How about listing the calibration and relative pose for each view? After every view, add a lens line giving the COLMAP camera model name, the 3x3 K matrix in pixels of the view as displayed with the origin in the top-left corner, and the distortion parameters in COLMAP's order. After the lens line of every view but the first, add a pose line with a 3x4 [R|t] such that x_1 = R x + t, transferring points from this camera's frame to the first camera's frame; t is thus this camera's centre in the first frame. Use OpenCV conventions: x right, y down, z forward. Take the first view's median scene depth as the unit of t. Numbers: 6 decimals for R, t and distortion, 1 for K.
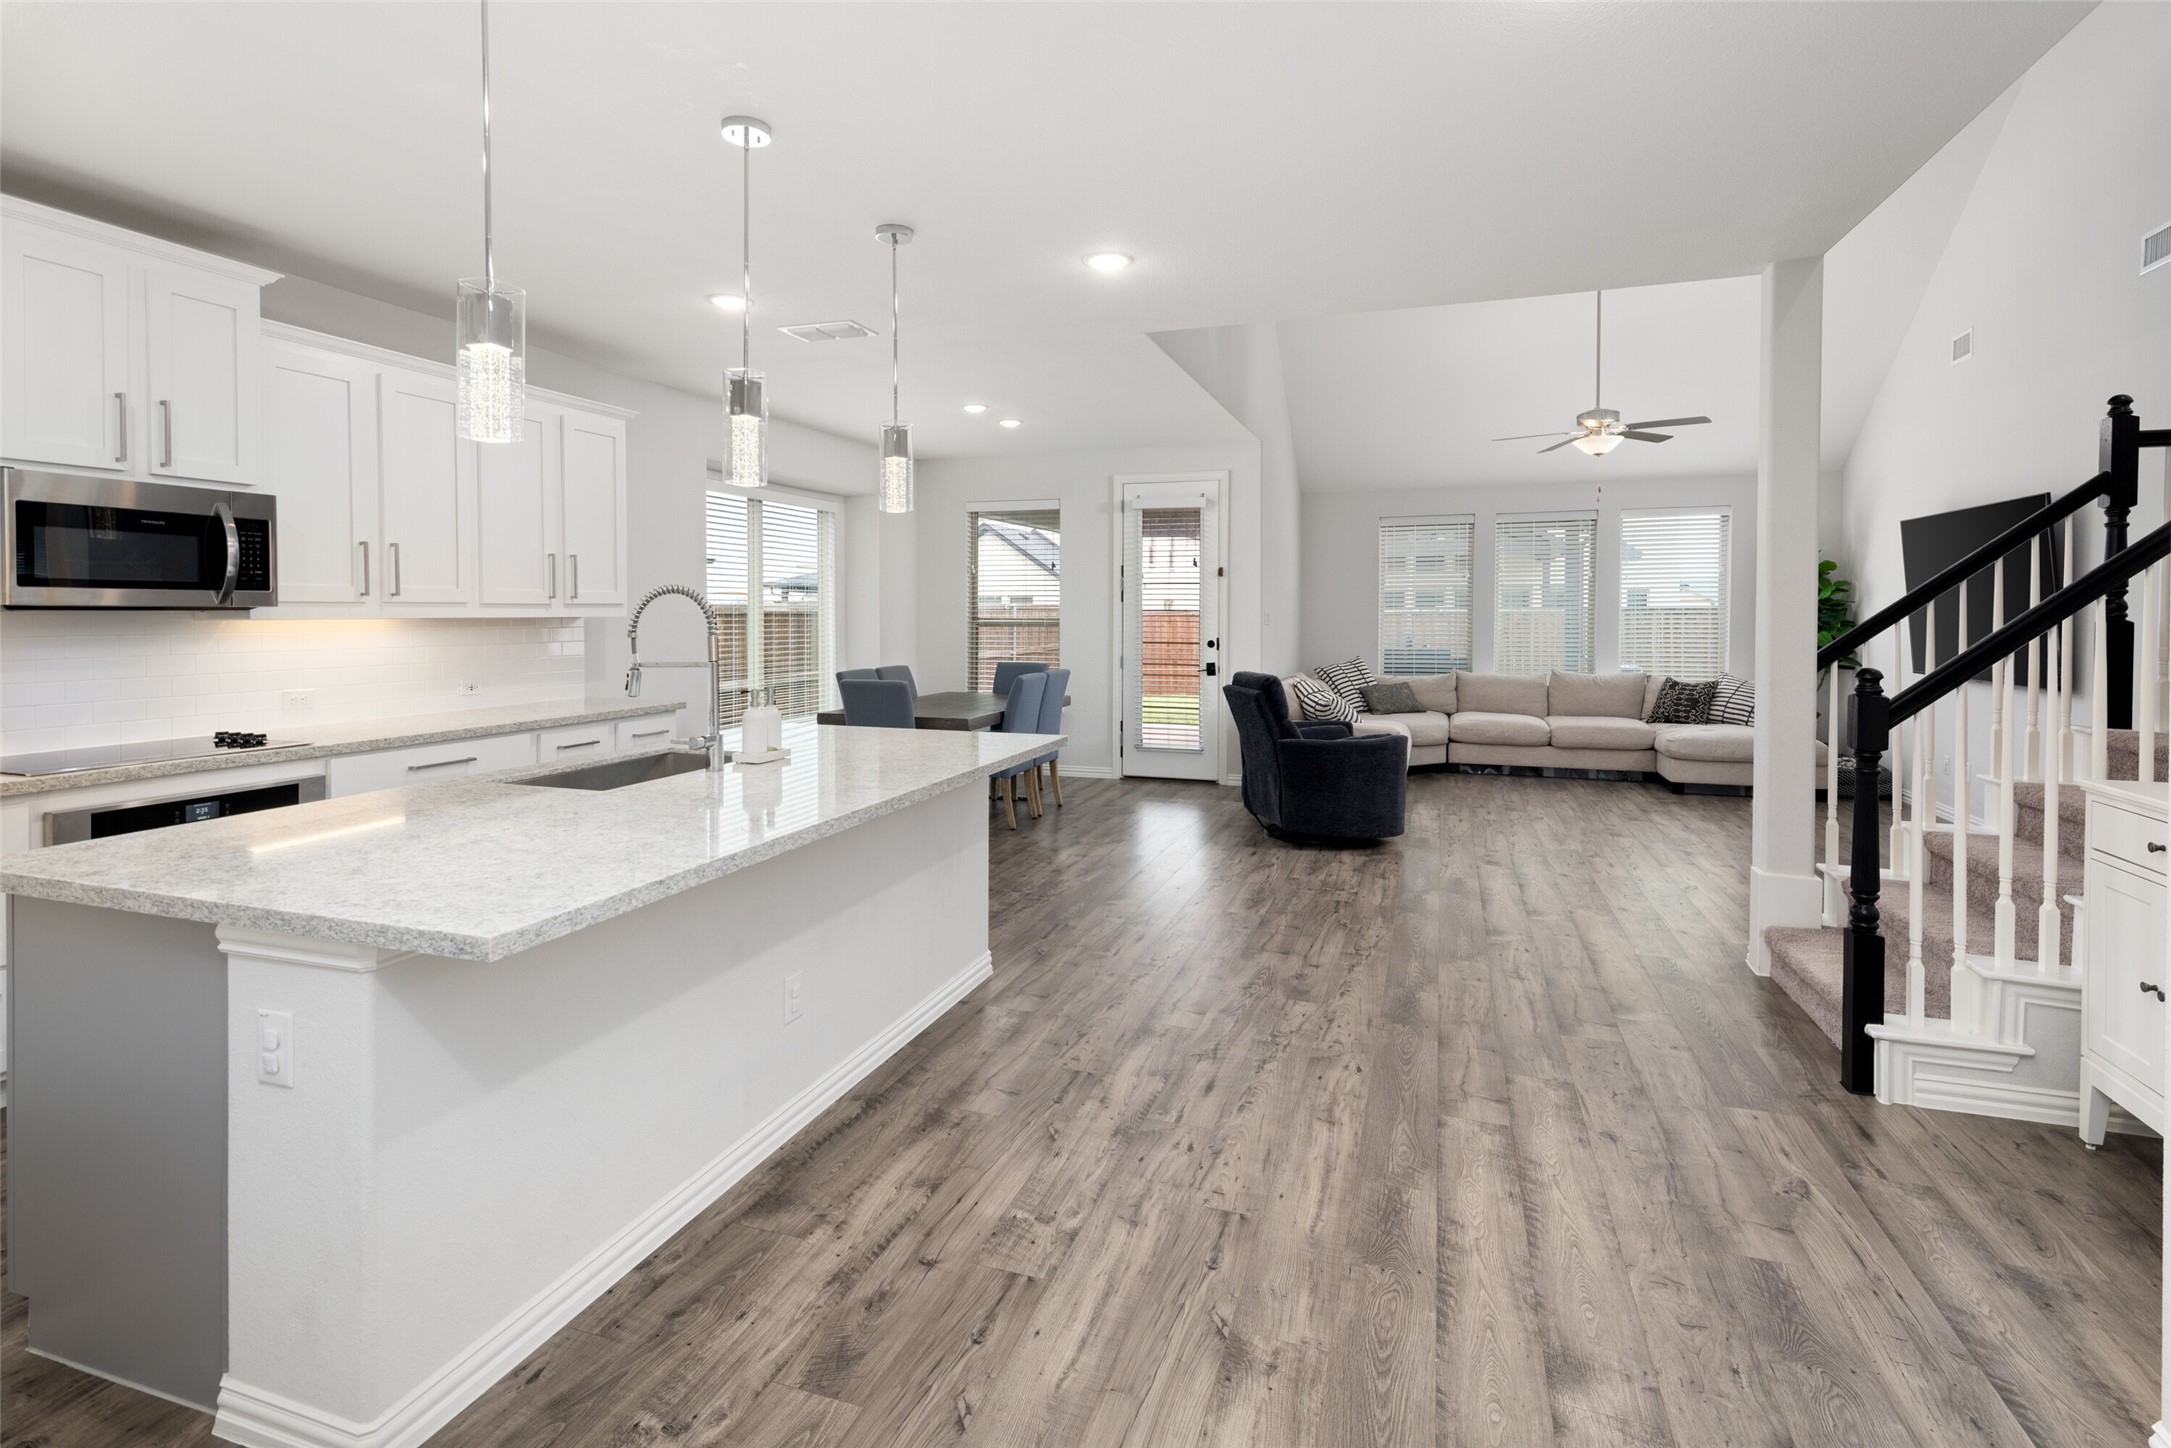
lens RADIAL K [[1050.1, 0, 1087.0], [0, 1050.1, 625.6], [0, 0, 1]] dist [0.015094, -0.005577]
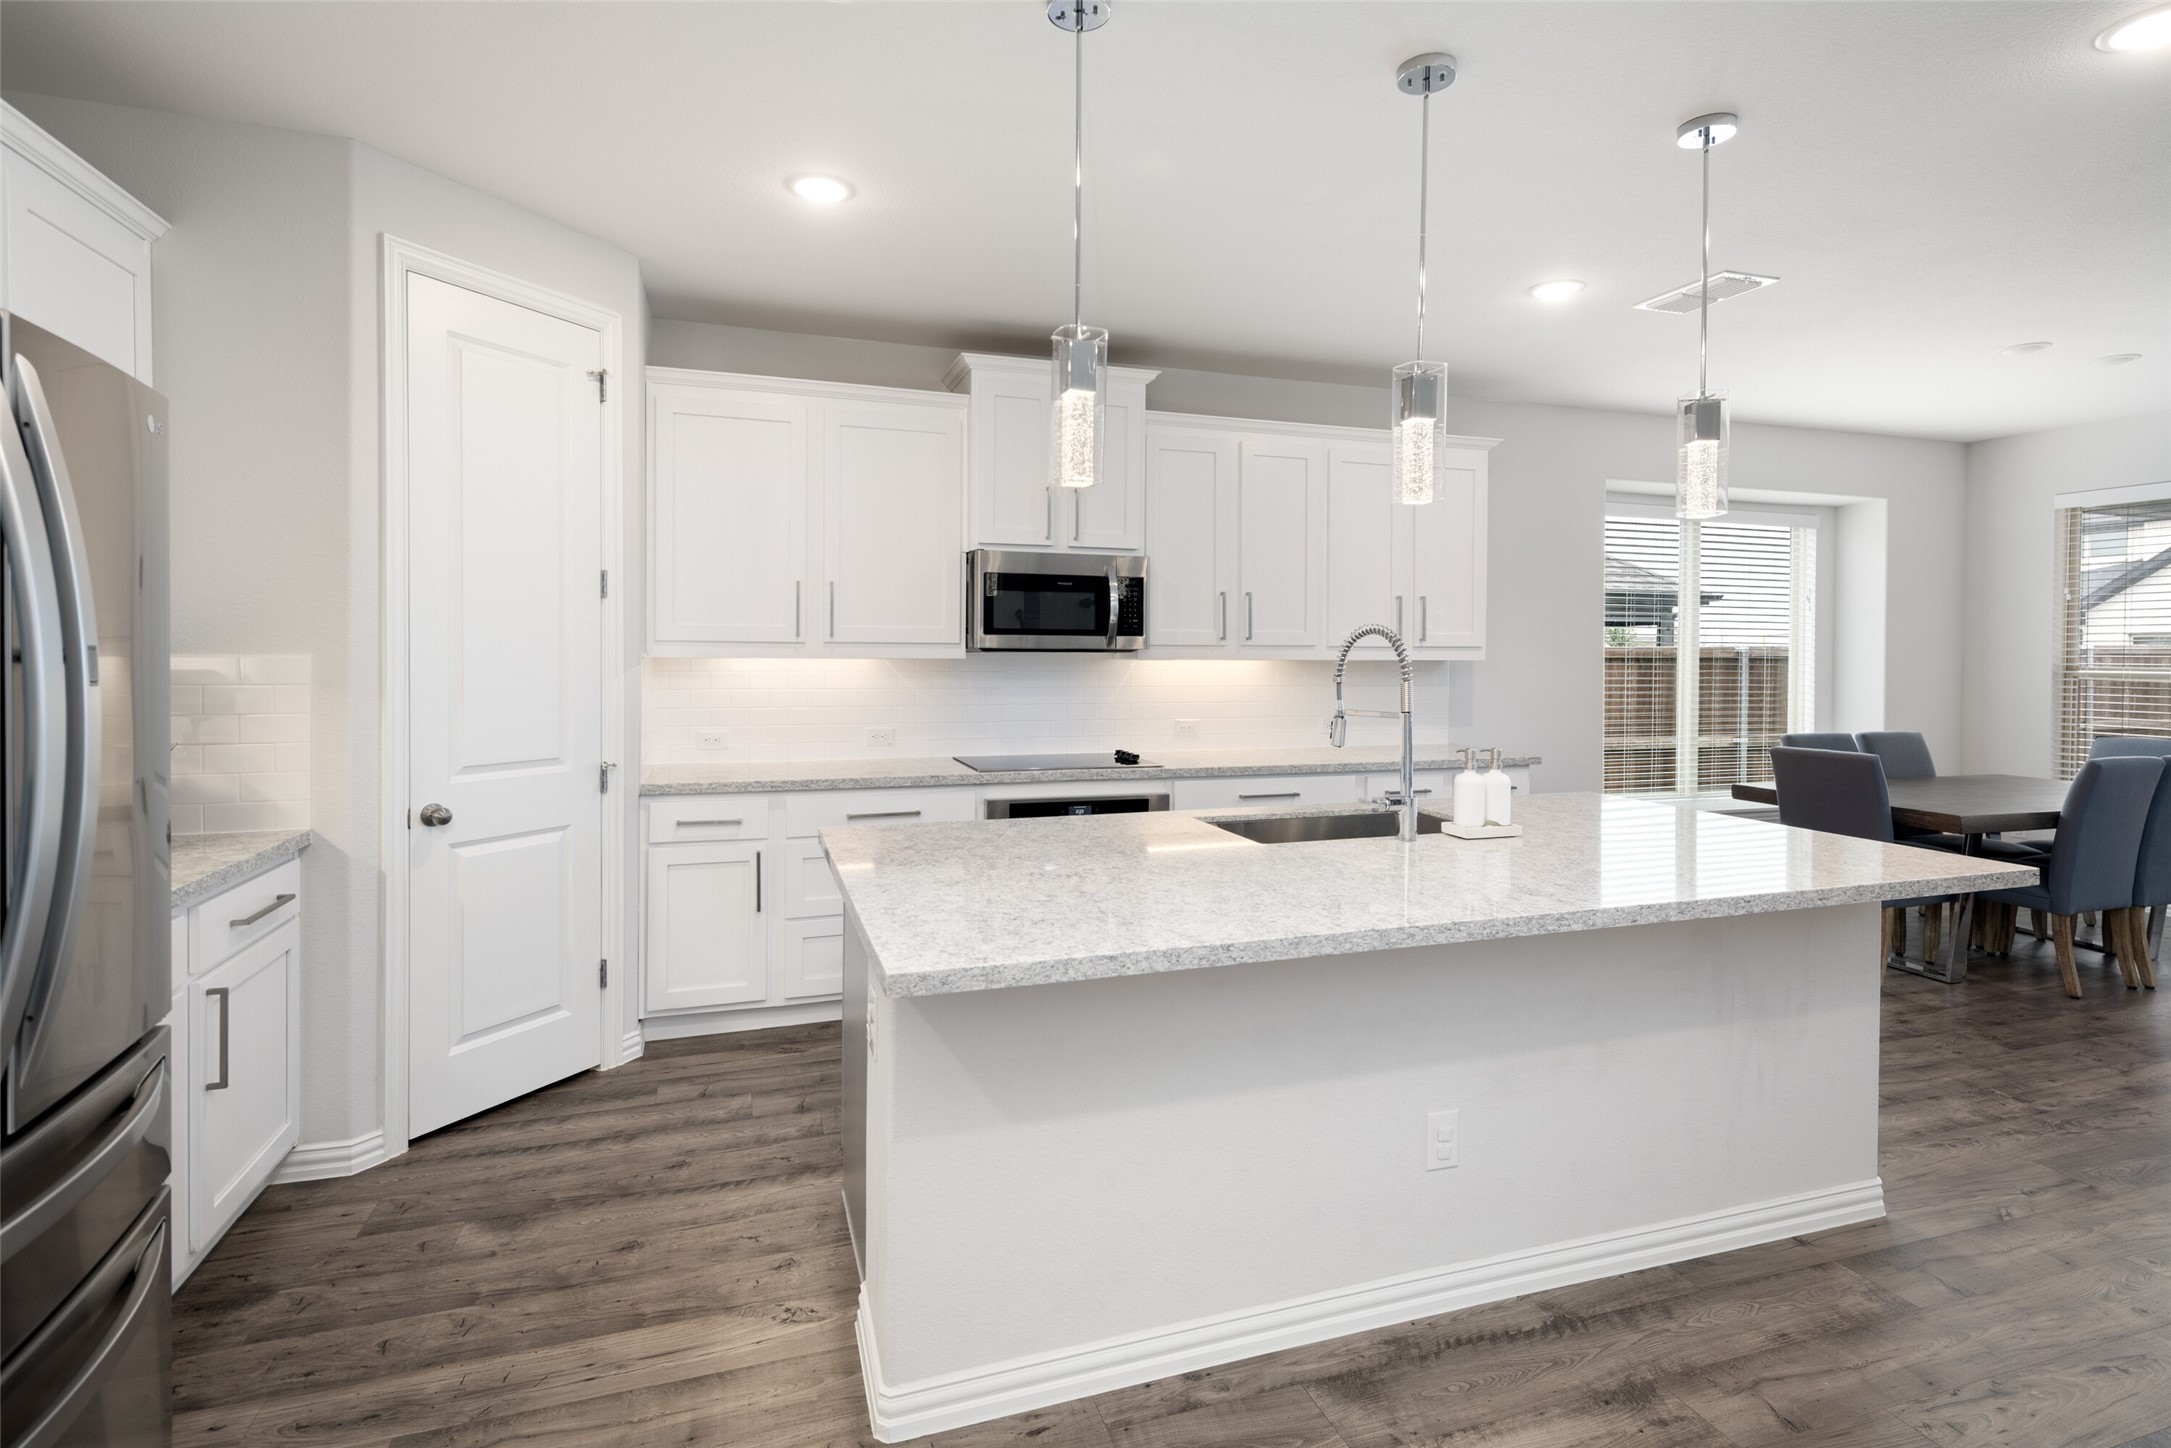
lens RADIAL K [[1050.1, 0, 1082.5], [0, 1050.1, 666.8], [0, 0, 1]] dist [0.015094, -0.005577]
pose [[0.597624, 0.013372, -0.801665, 0.164123], [-0.016528, 0.999854, 0.004357, -0.002228], [0.801606, 0.010646, 0.597758, 0.259975]]
